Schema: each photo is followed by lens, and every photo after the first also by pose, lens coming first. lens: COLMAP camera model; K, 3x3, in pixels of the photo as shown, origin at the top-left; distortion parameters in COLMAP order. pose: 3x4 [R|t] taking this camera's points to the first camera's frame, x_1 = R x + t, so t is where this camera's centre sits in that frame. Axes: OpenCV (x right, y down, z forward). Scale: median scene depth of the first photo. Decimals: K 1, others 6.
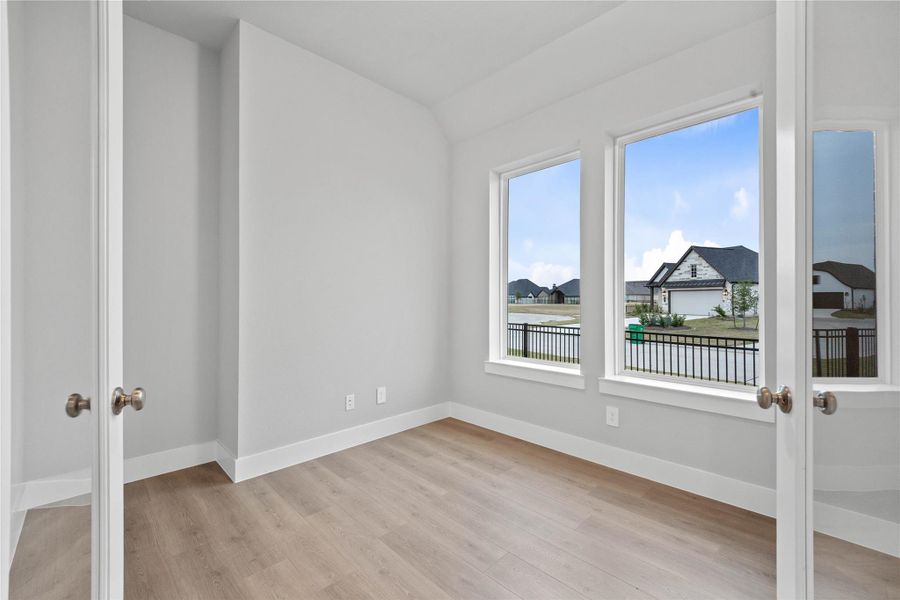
lens RADIAL K [[378.8, 0, 446.8], [0, 378.8, 298.4], [0, 0, 1]] dist [0.015280, -0.000259]
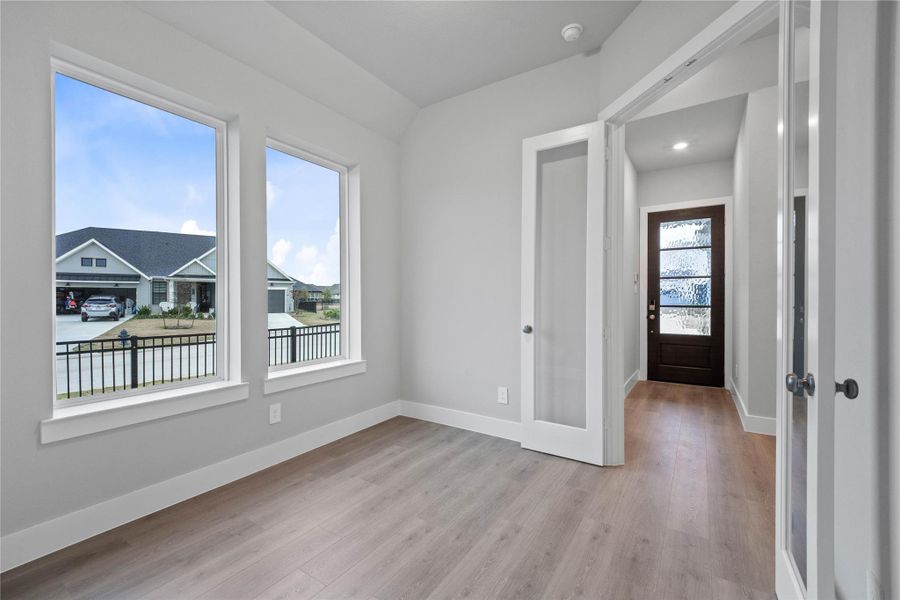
lens RADIAL K [[378.8, 0, 446.6], [0, 378.8, 297.1], [0, 0, 1]] dist [0.015280, -0.000259]
pose [[-0.191217, -0.003436, 0.981542, -0.655448], [0.003079, 0.999987, 0.004101, -0.004544], [-0.981543, 0.003806, -0.191203, 0.748803]]
